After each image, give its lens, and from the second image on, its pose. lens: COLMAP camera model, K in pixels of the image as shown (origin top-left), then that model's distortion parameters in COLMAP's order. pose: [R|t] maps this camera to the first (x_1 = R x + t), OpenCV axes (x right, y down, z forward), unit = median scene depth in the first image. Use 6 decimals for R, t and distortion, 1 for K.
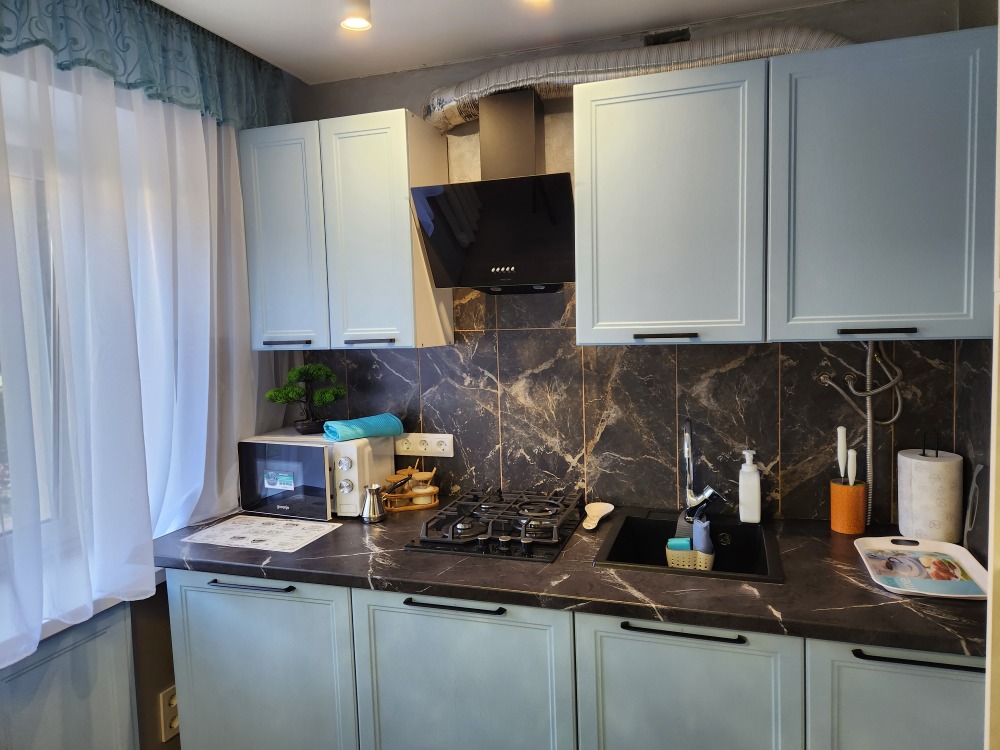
lens RADIAL K [[665.9, 0, 508.9], [0, 665.9, 375.5], [0, 0, 1]] dist [0.074734, -0.066689]
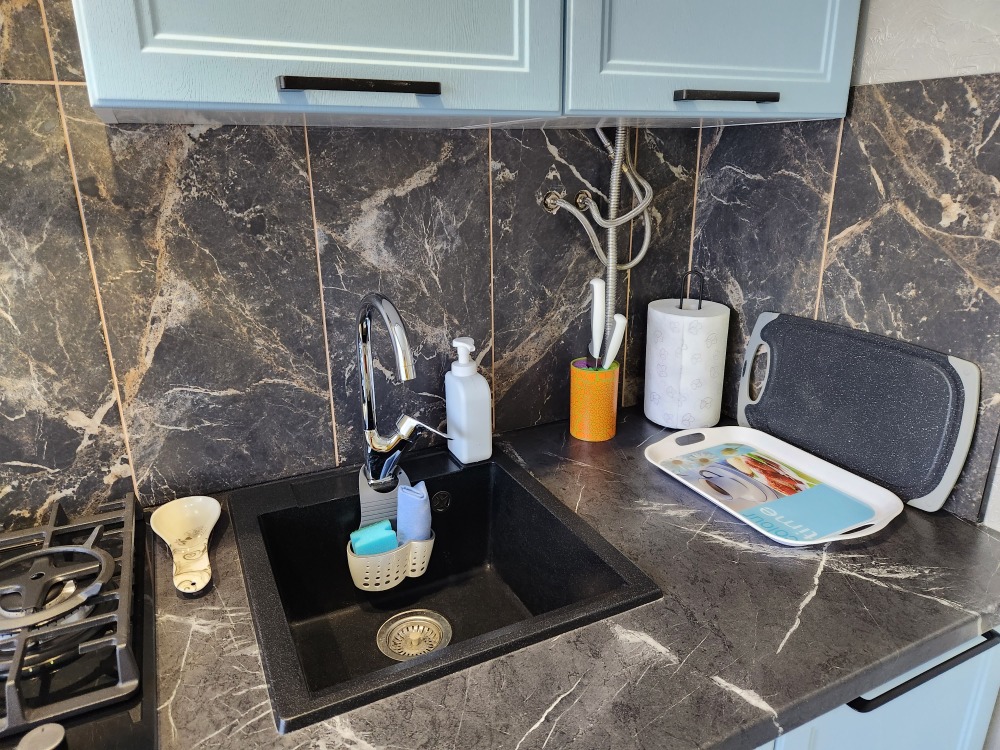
lens RADIAL K [[665.9, 0, 489.4], [0, 665.9, 370.8], [0, 0, 1]] dist [0.074734, -0.066689]
pose [[0.721378, -0.192916, 0.665130, -0.000253], [0.050517, 0.972518, 0.227282, 0.011936], [-0.690697, -0.130356, 0.711298, 0.553220]]
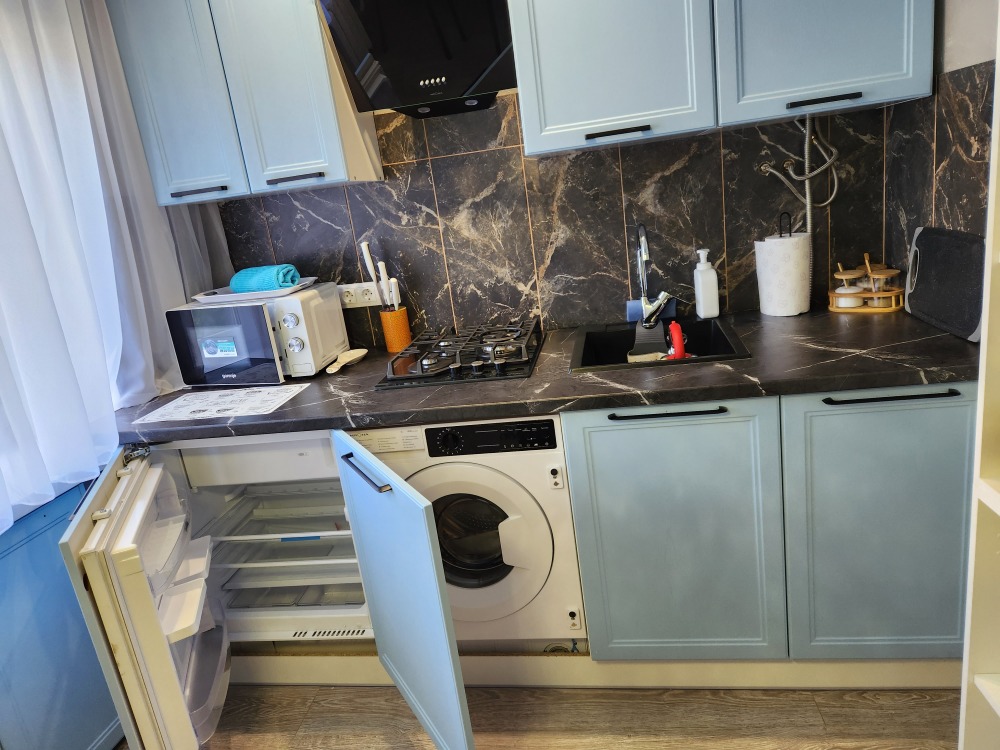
lens RADIAL K [[665.9, 0, 509.6], [0, 665.9, 371.0], [0, 0, 1]] dist [0.074734, -0.066689]
pose [[0.981349, -0.138593, 0.133211, -0.079586], [0.114120, 0.977669, 0.176464, 0.074039], [-0.154693, -0.157970, 0.975251, 0.022140]]
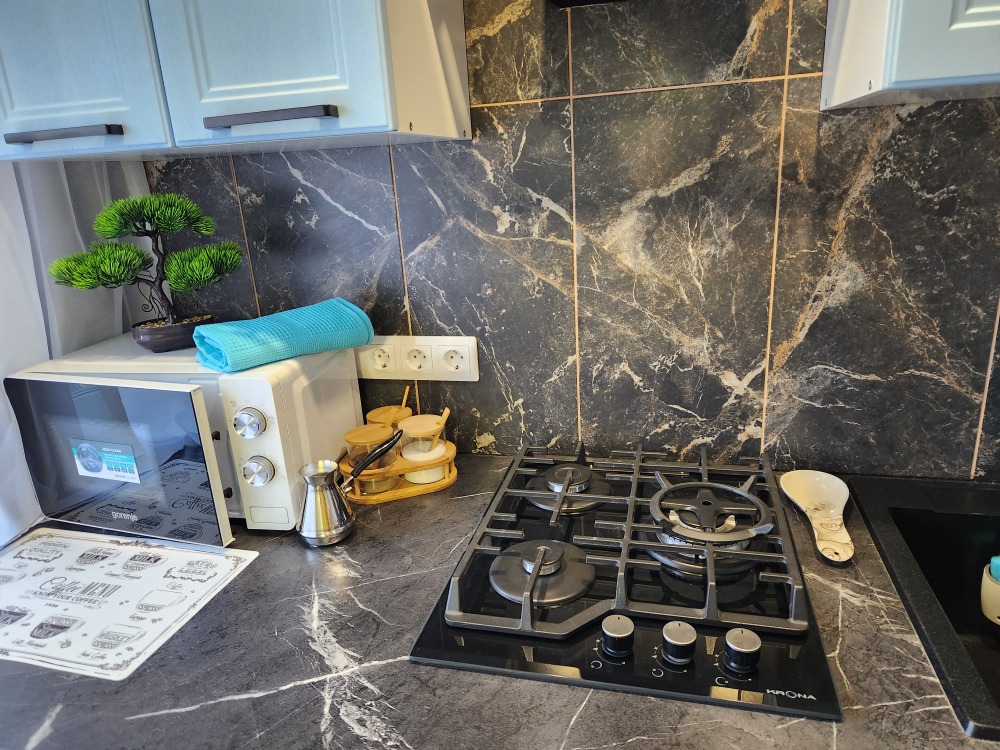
lens RADIAL K [[665.9, 0, 504.0], [0, 665.9, 377.8], [0, 0, 1]] dist [0.074734, -0.066689]
pose [[0.997189, -0.050188, 0.055629, -0.102738], [0.036909, 0.975206, 0.218201, 0.013287], [-0.065201, -0.215535, 0.974317, 0.573627]]
